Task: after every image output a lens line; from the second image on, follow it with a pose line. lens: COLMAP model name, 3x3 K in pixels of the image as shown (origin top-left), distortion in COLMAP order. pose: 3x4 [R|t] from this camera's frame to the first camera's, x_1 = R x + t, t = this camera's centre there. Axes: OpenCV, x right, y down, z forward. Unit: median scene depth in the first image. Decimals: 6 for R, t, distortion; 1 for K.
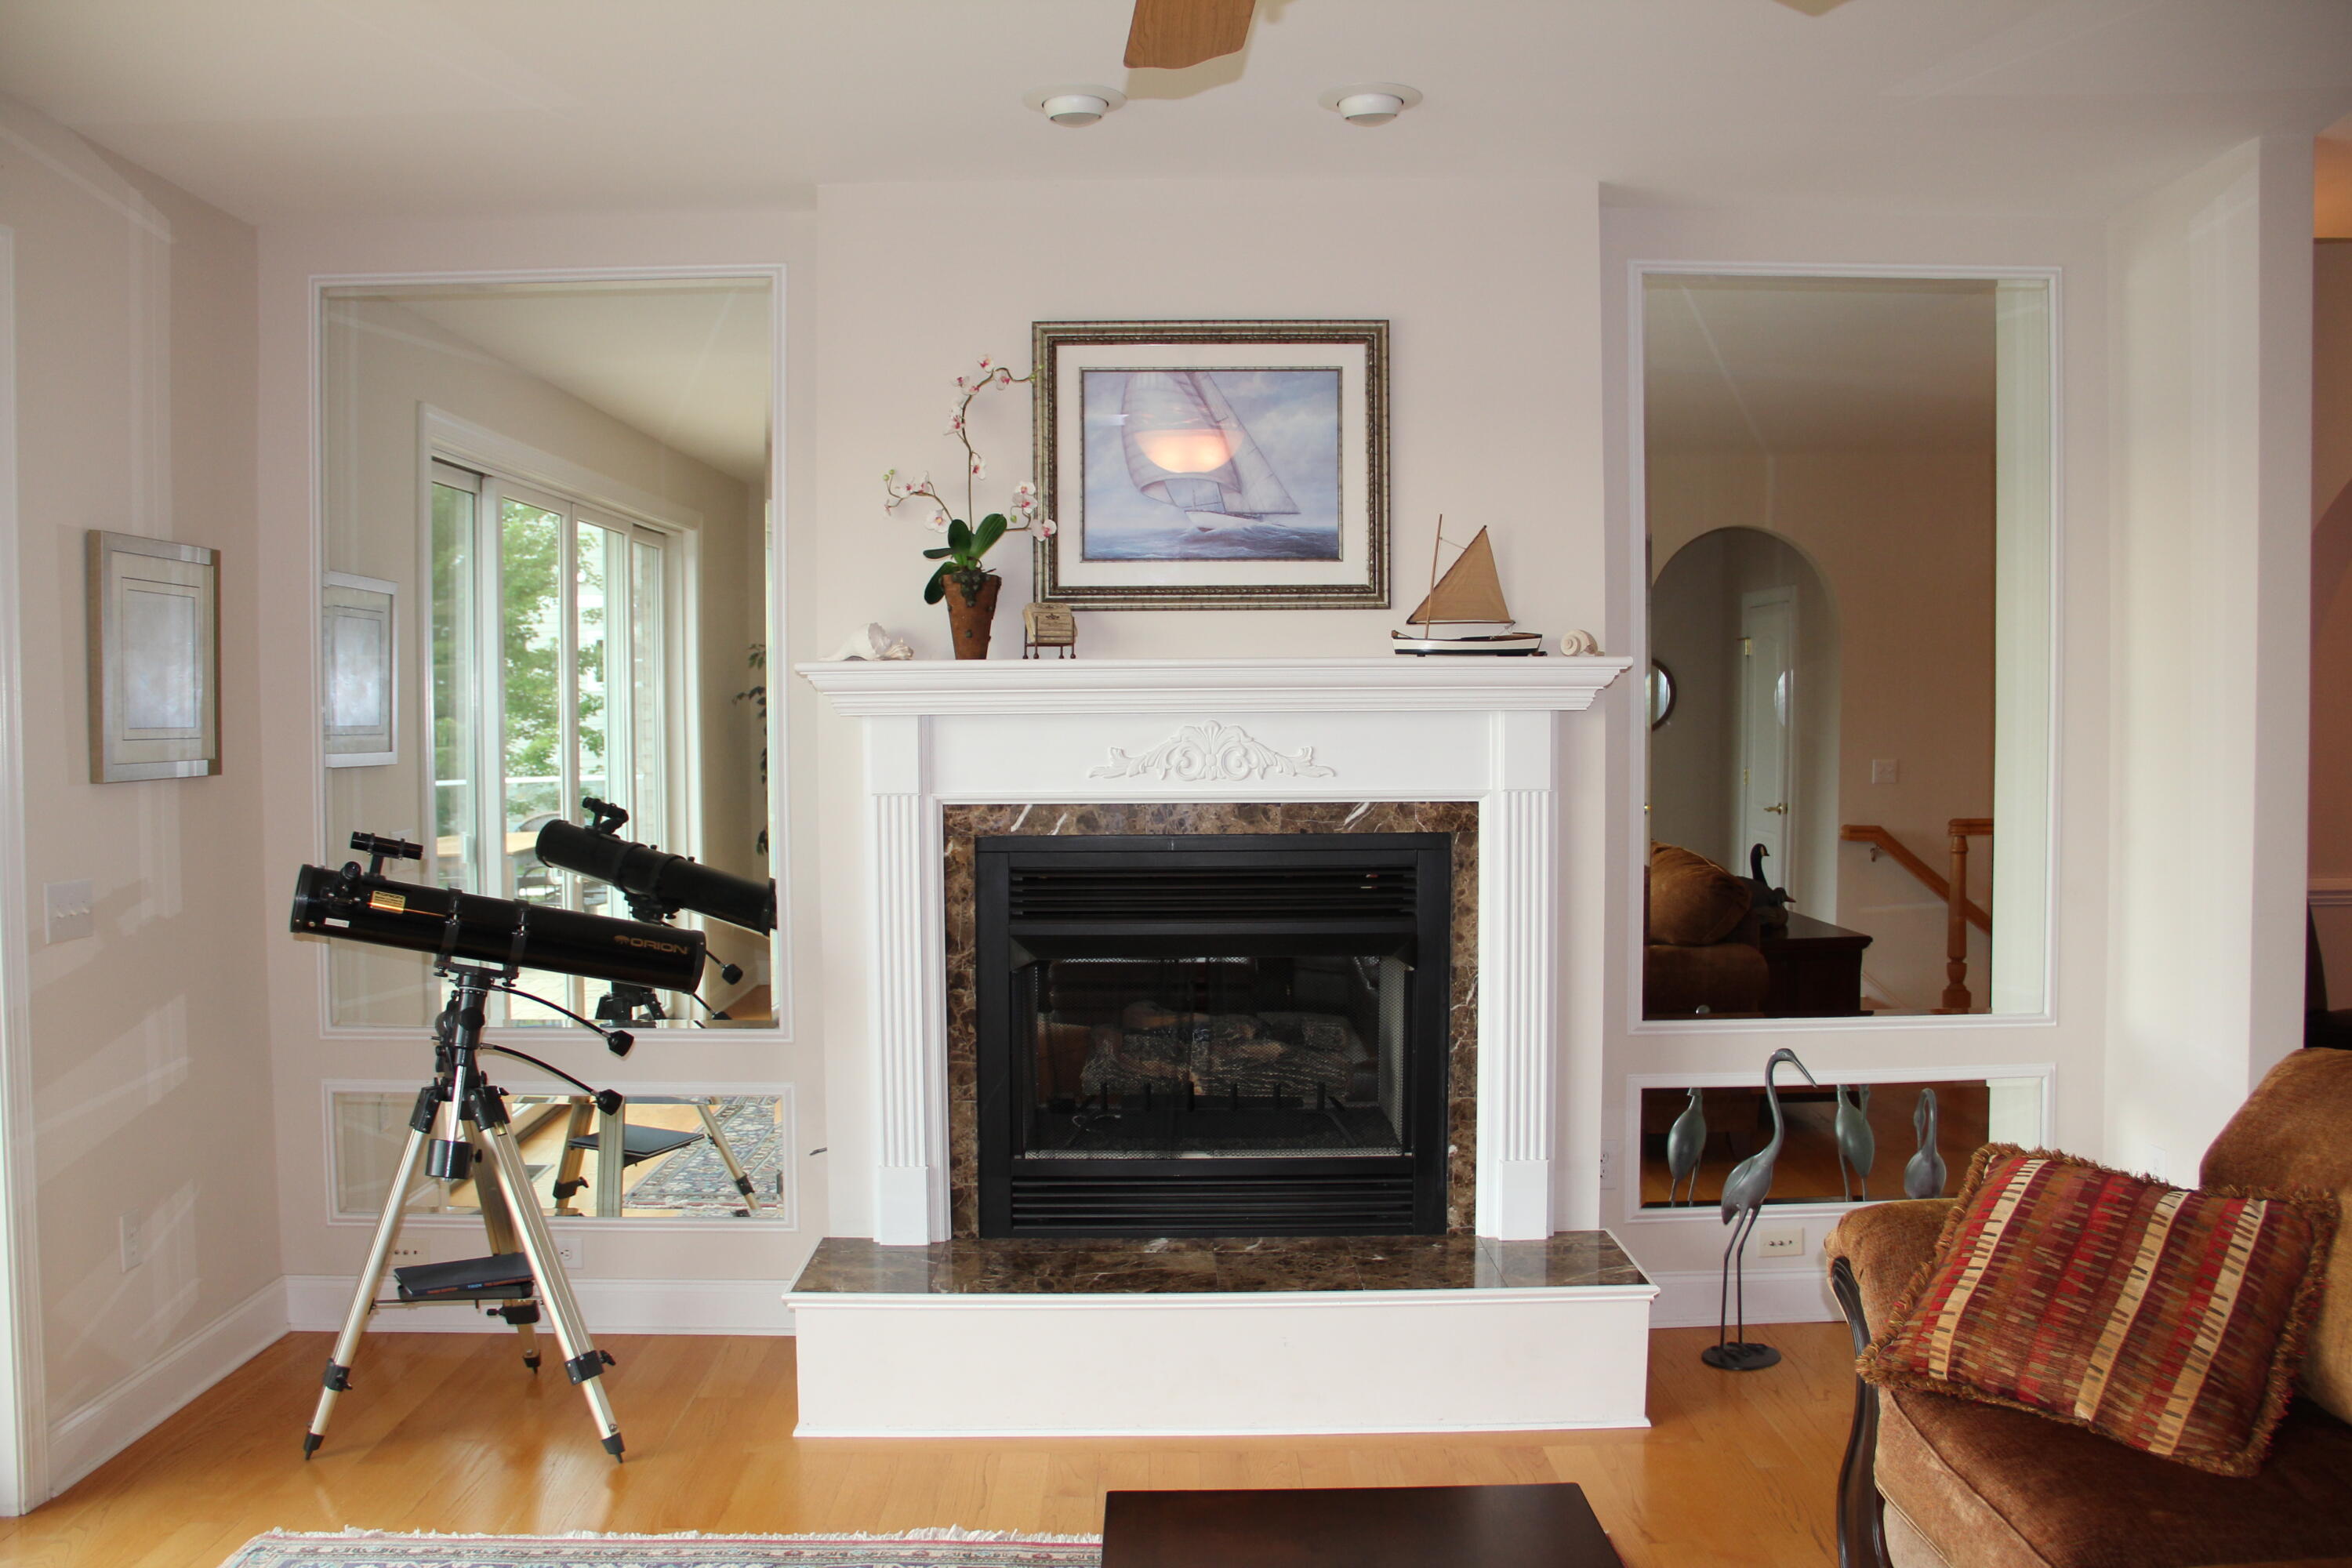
lens RADIAL K [[2096.2, 0, 1176.0], [0, 2096.2, 784.0], [0, 0, 1]] dist [-0.171865, 0.197274]
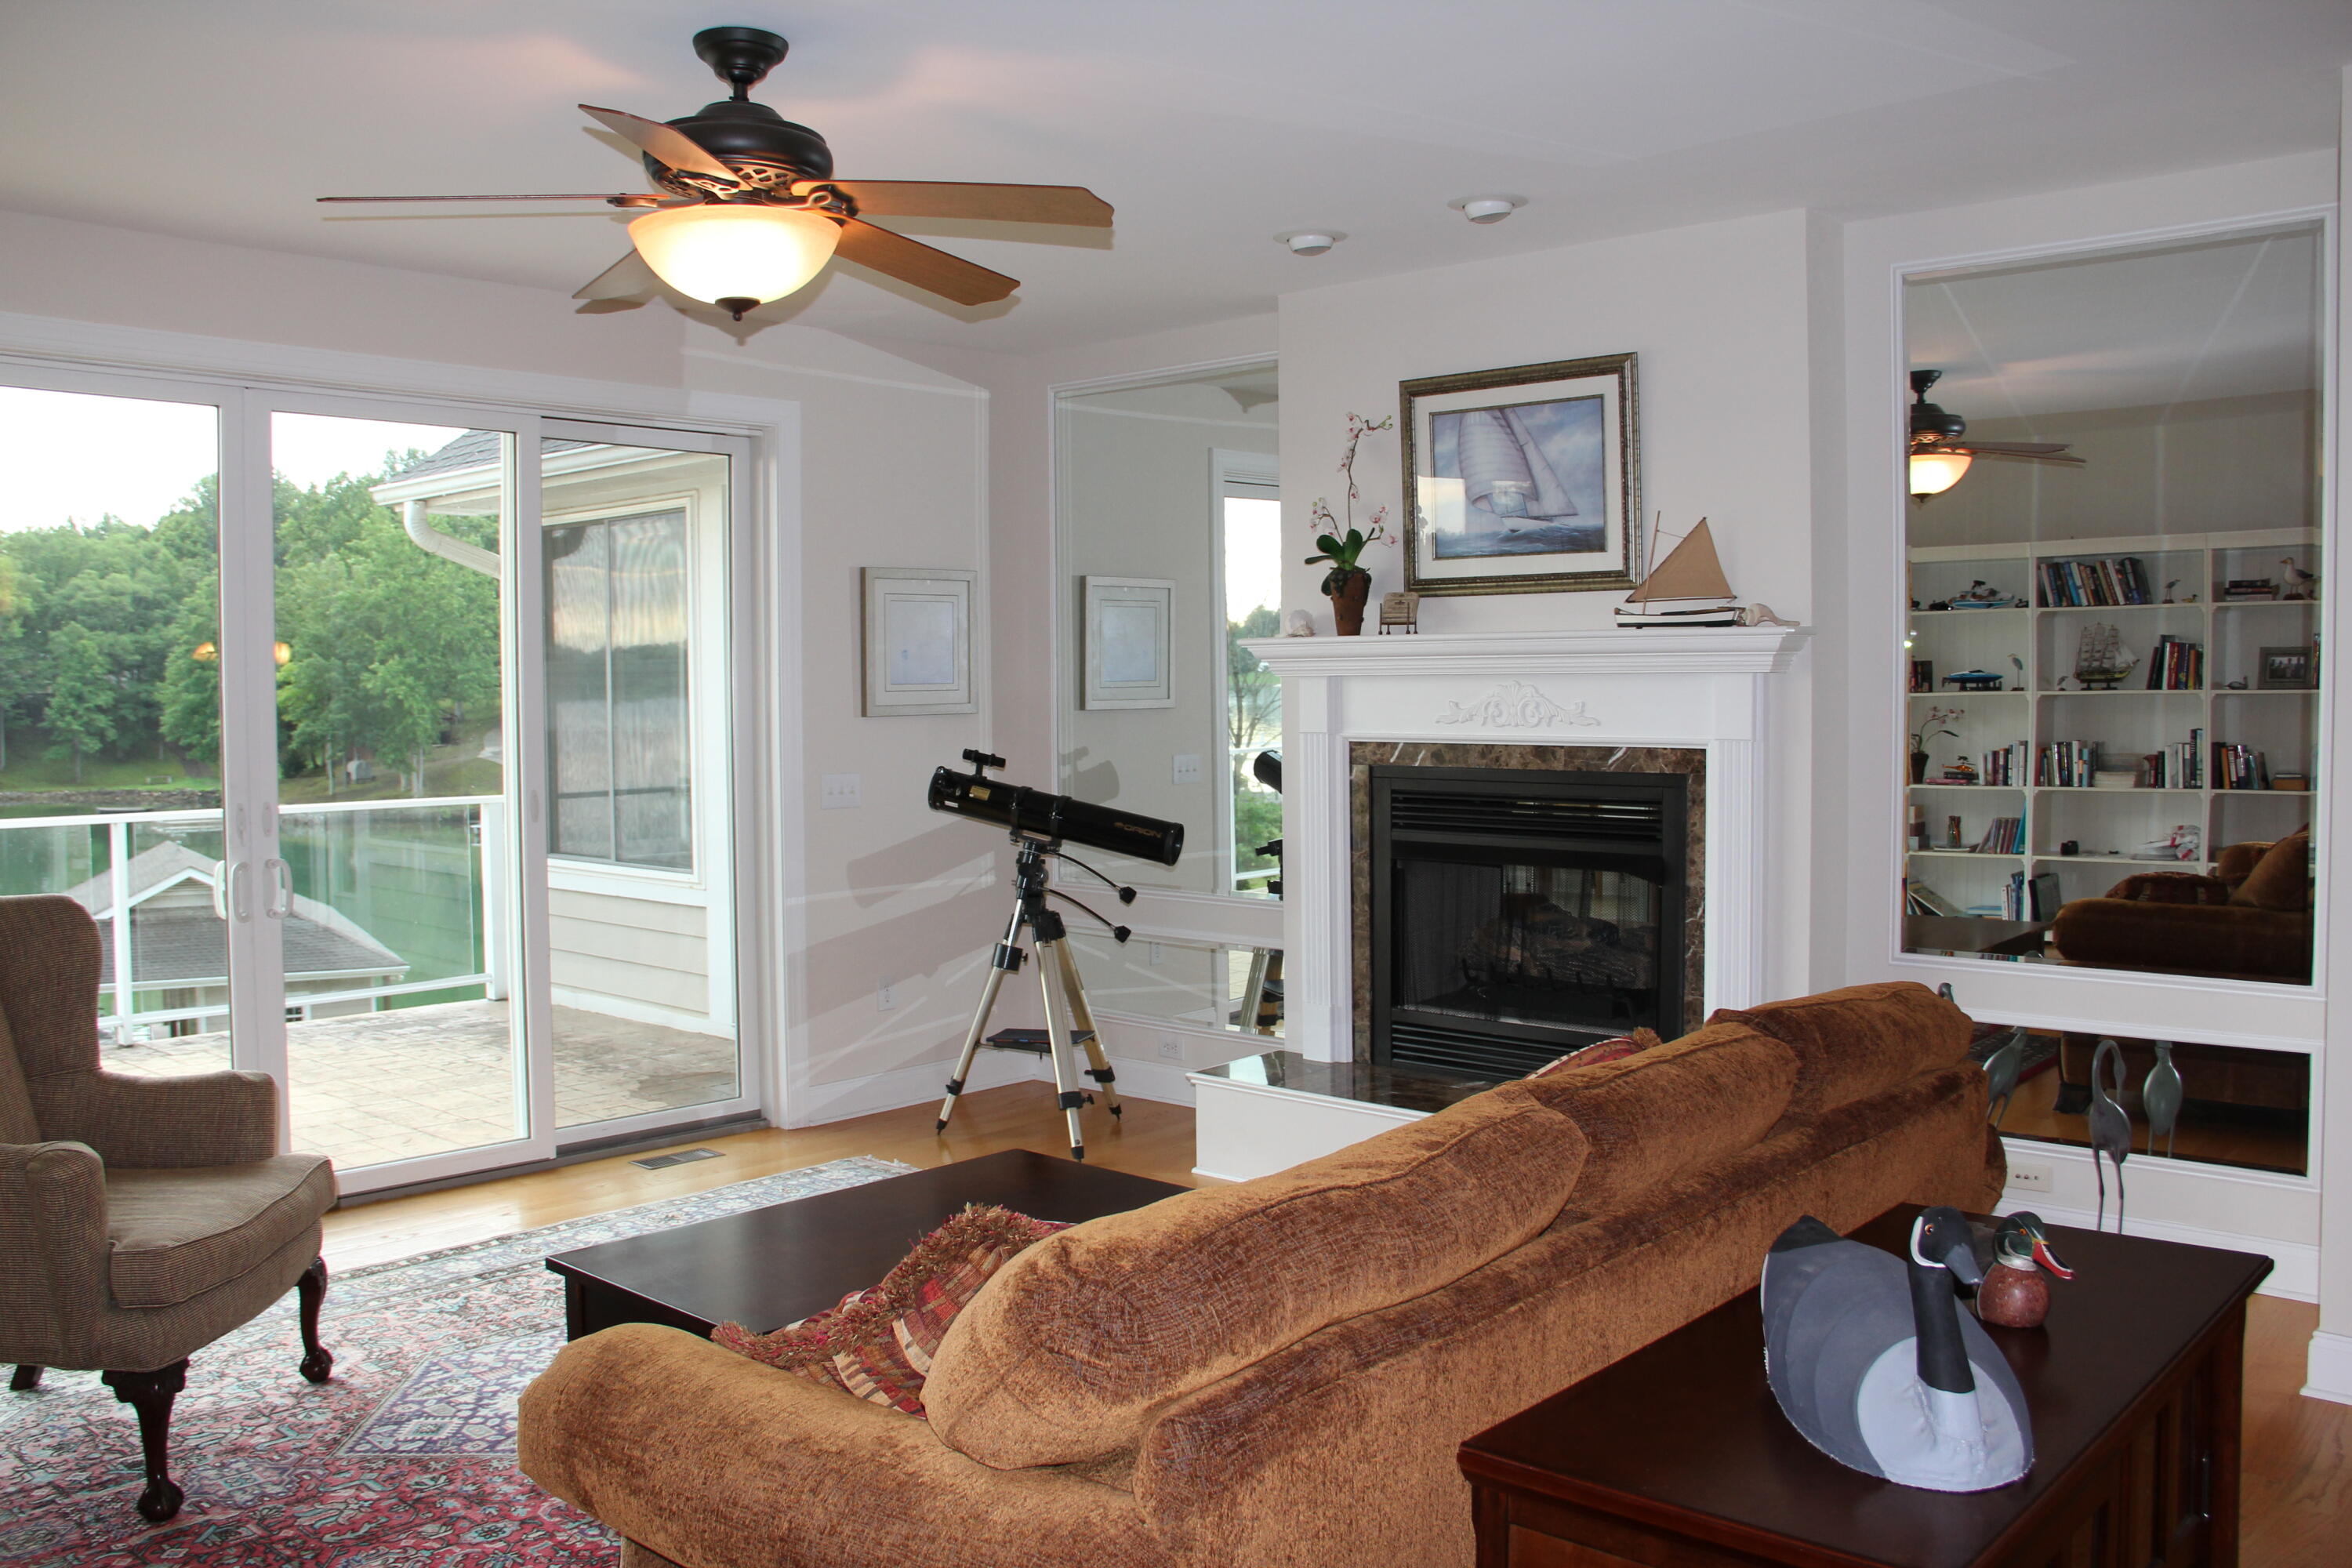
lens RADIAL K [[1912.1, 0, 1148.4], [0, 1912.1, 771.1], [0, 0, 1]] dist [-0.112110, -0.005558]
pose [[0.740341, 0.032034, -0.671467, 0.635247], [-0.018750, 0.999459, 0.027008, -0.002072], [0.671970, -0.007405, 0.740542, -0.012787]]
